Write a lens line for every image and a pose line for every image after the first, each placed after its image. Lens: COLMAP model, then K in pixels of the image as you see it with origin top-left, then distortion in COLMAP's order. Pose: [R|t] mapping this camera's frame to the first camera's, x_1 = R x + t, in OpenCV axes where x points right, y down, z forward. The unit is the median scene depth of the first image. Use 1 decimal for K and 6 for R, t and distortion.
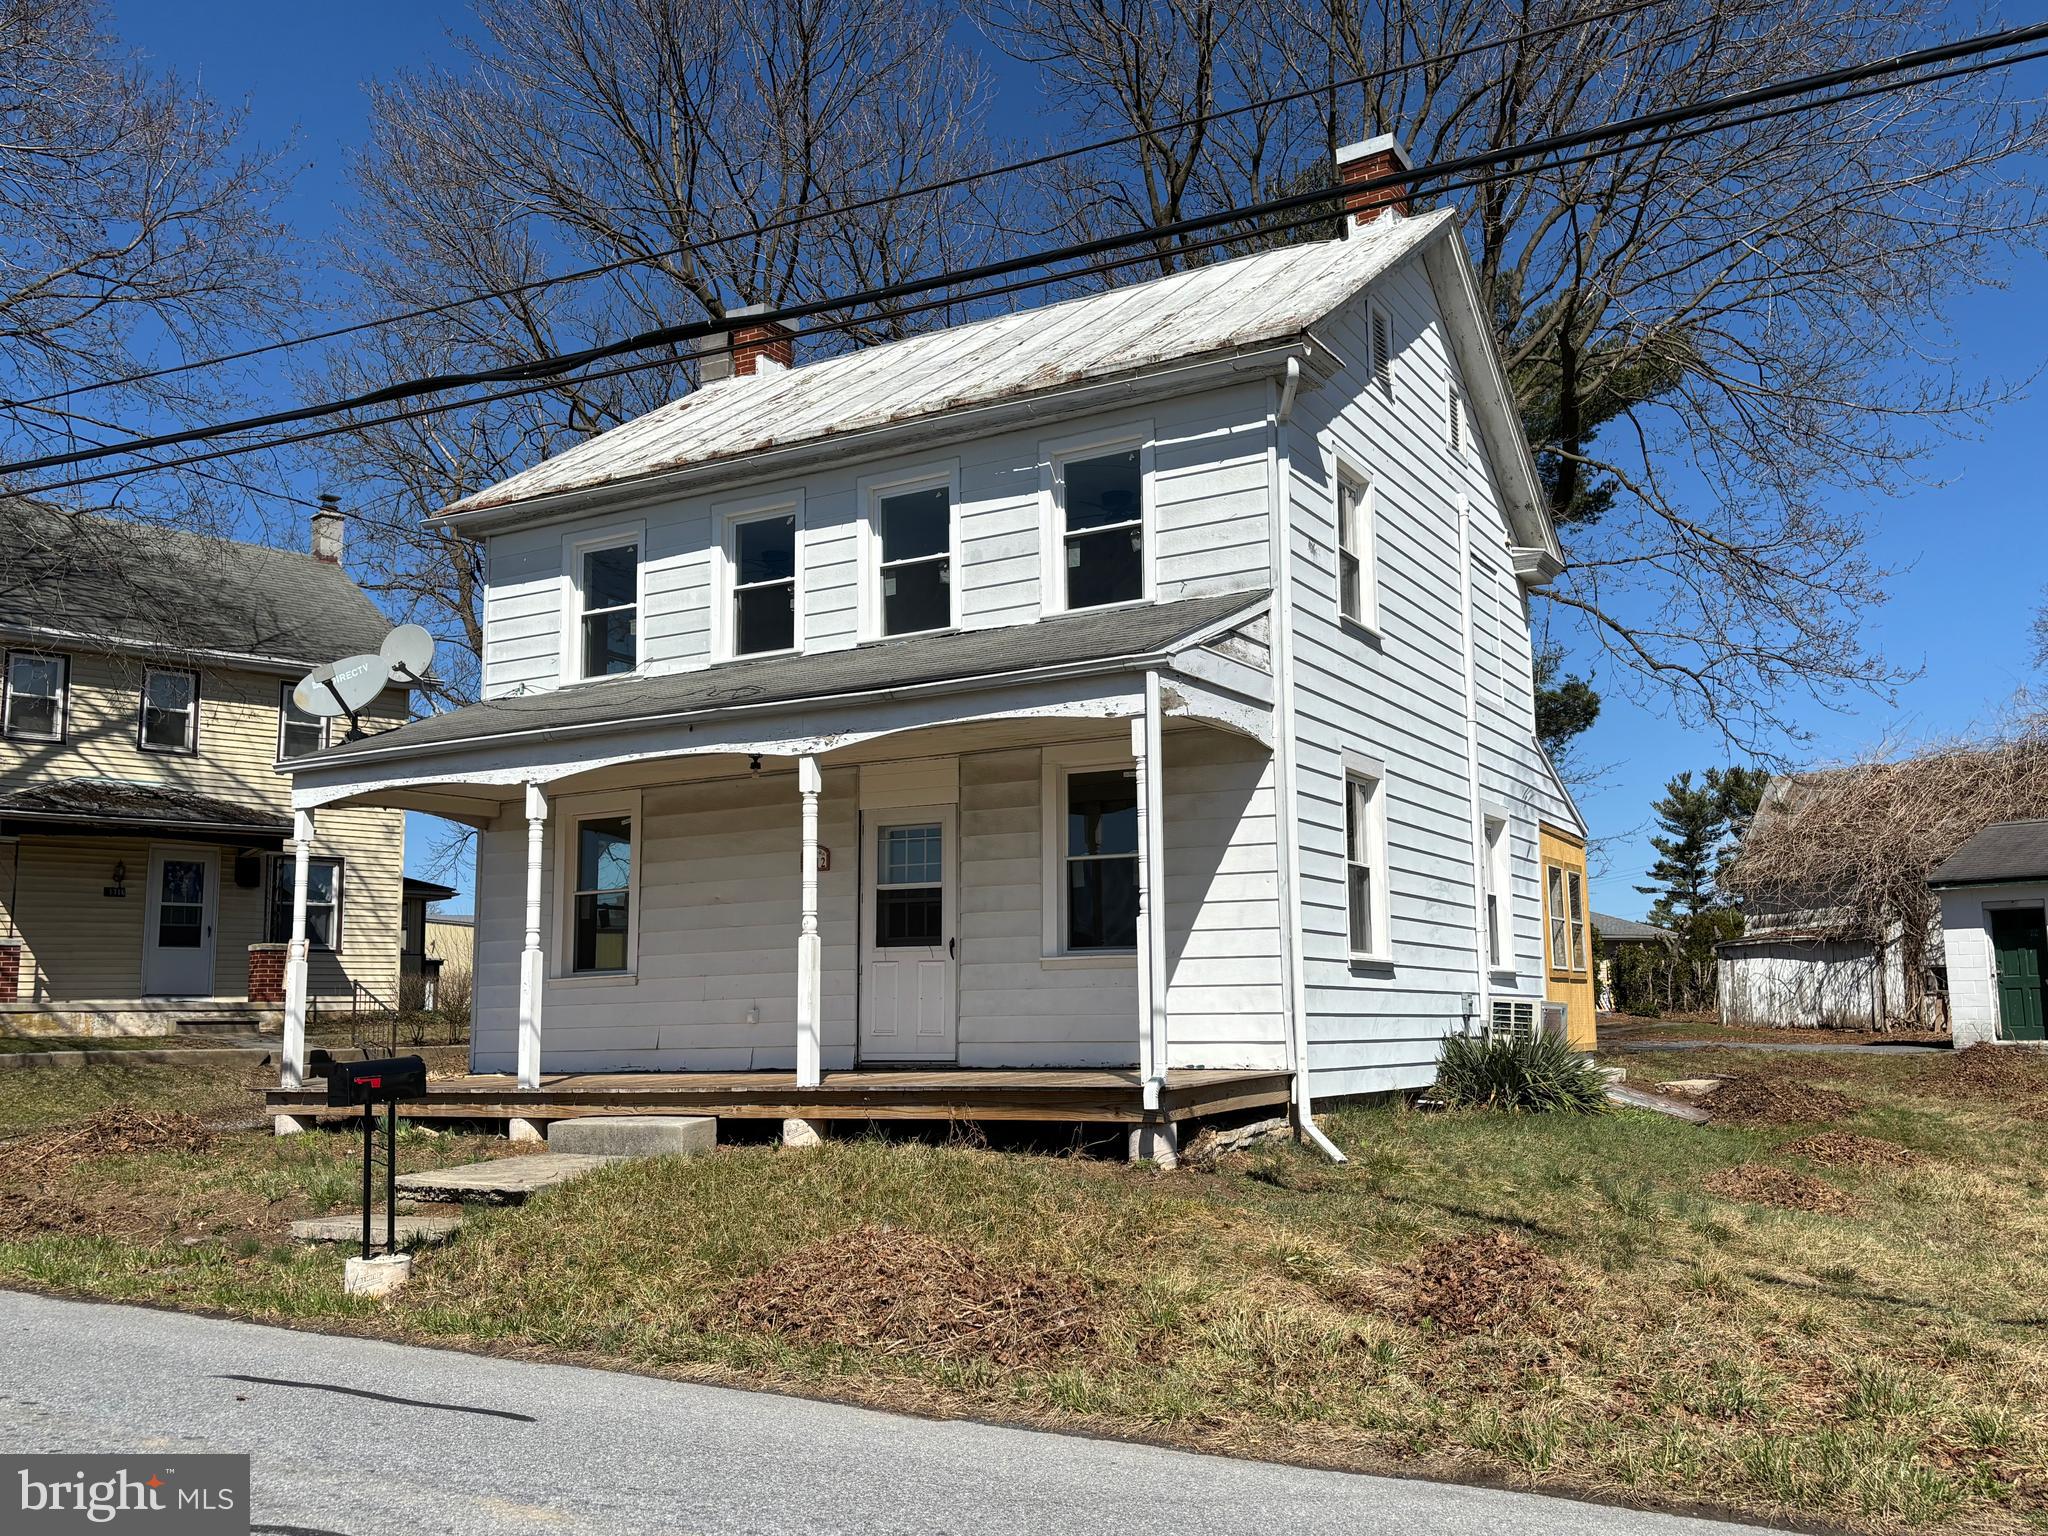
lens RADIAL K [[1808.9, 0, 1024.0], [0, 1808.9, 768.0], [0, 0, 1]] dist [0.158007, -0.315548]
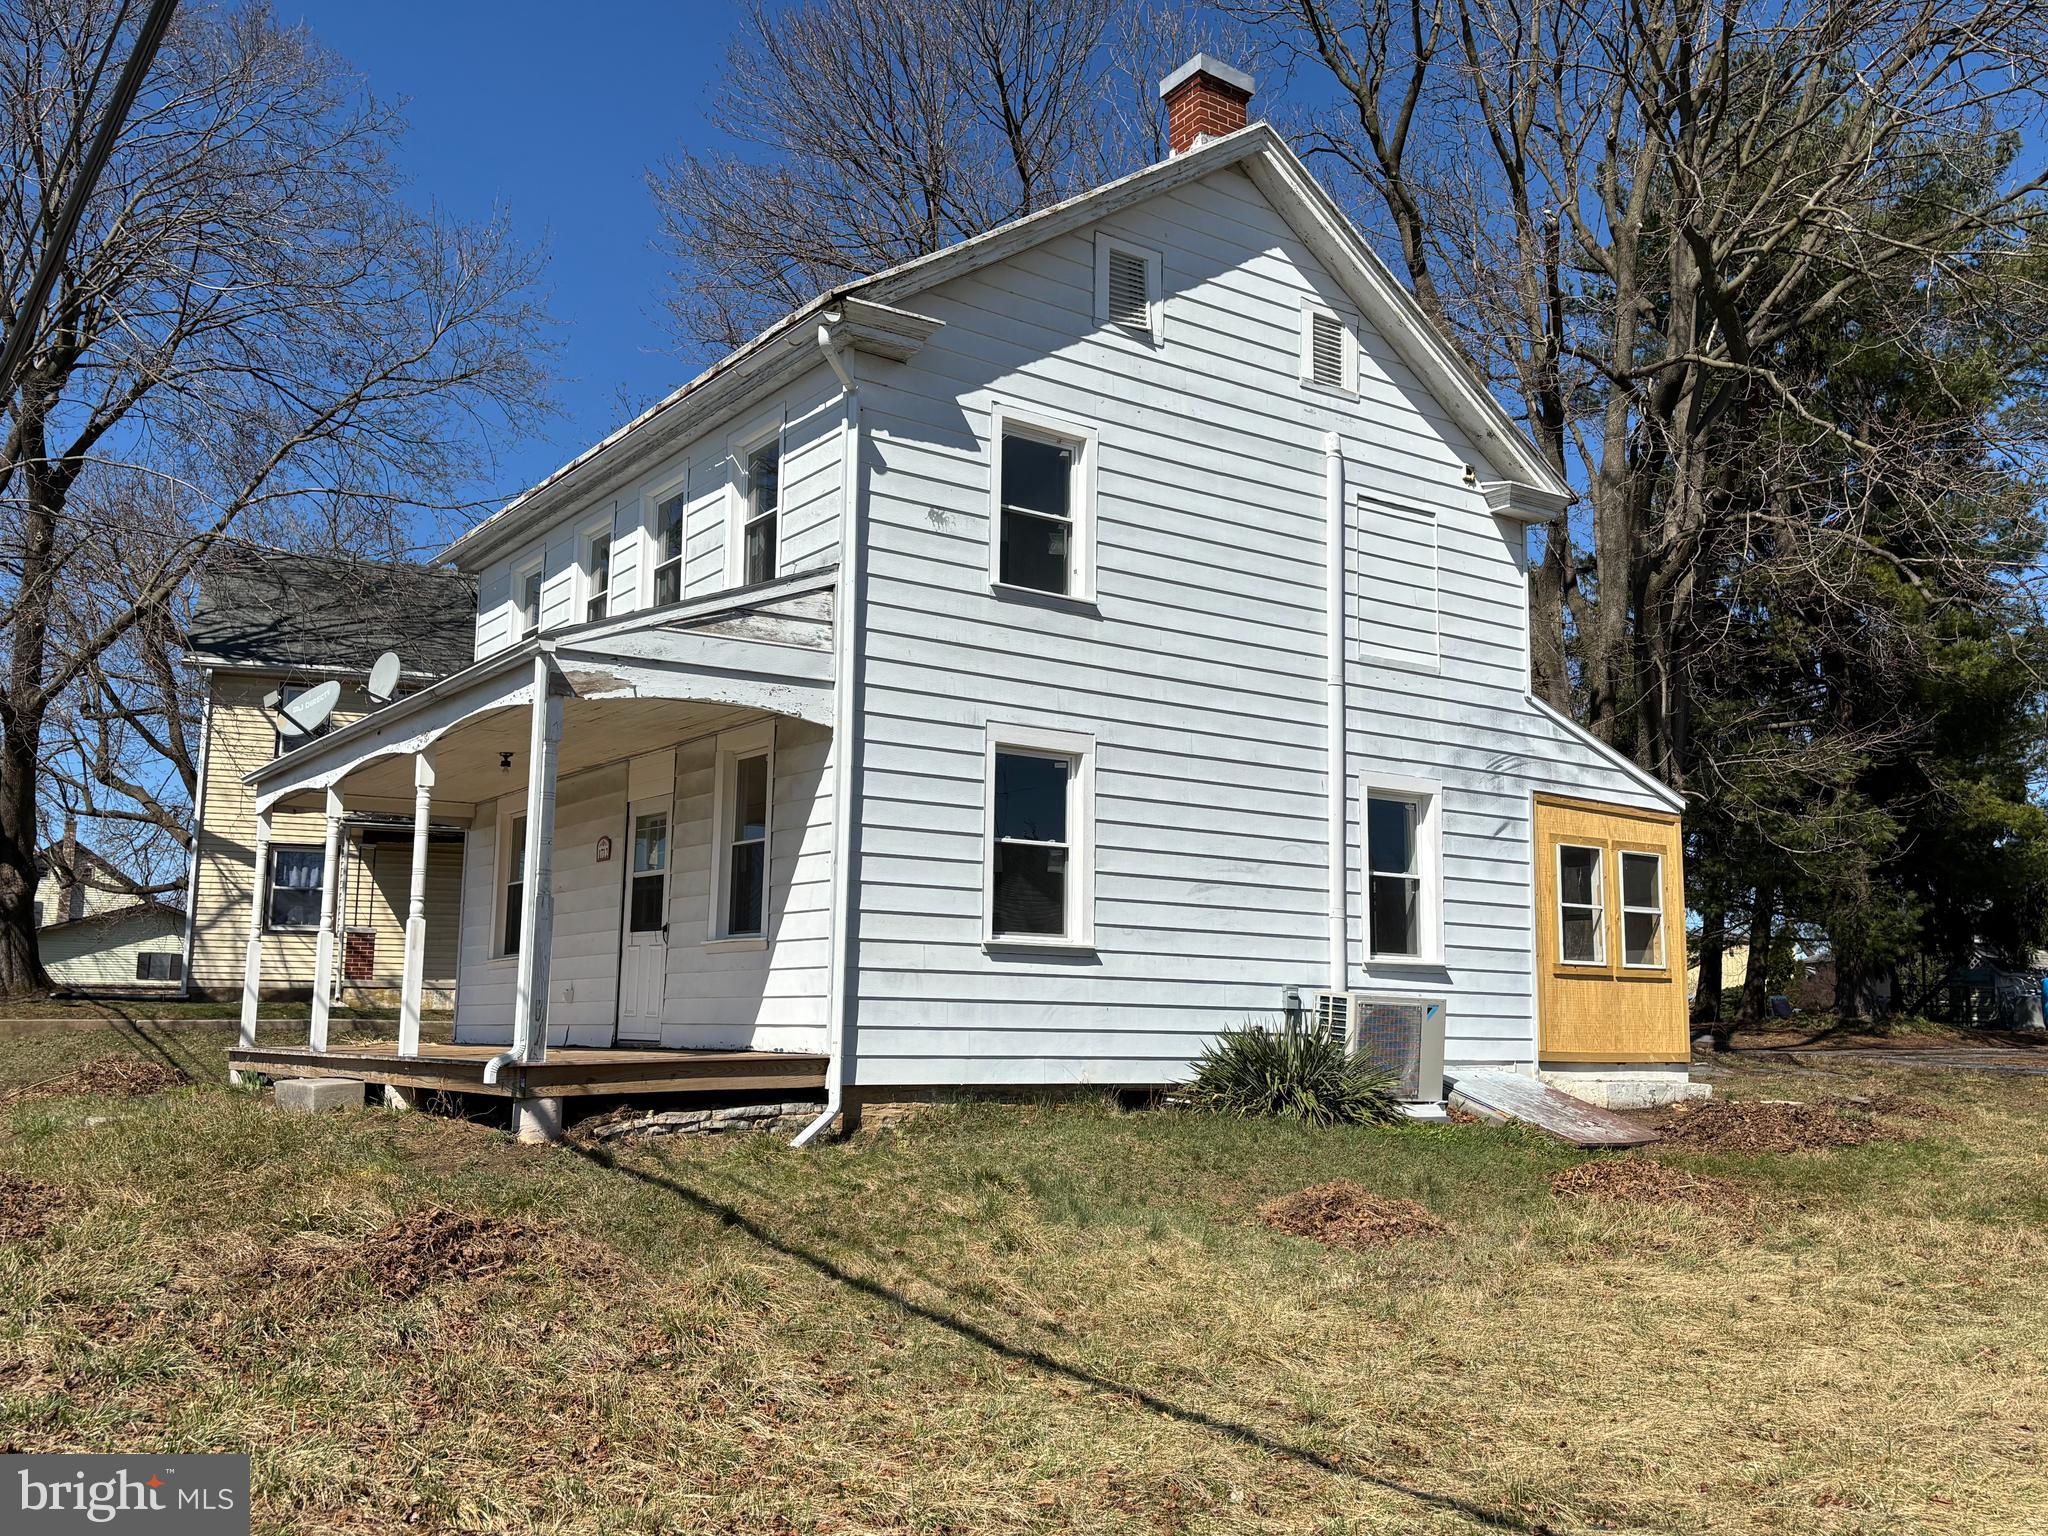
lens RADIAL K [[1808.9, 0, 1024.0], [0, 1808.9, 768.0], [0, 0, 1]] dist [0.158007, -0.315548]
pose [[0.900888, -0.036021, -0.432555, 0.597243], [0.035542, 0.999326, -0.009196, 0.022244], [0.432595, -0.007089, 0.901561, 0.148684]]
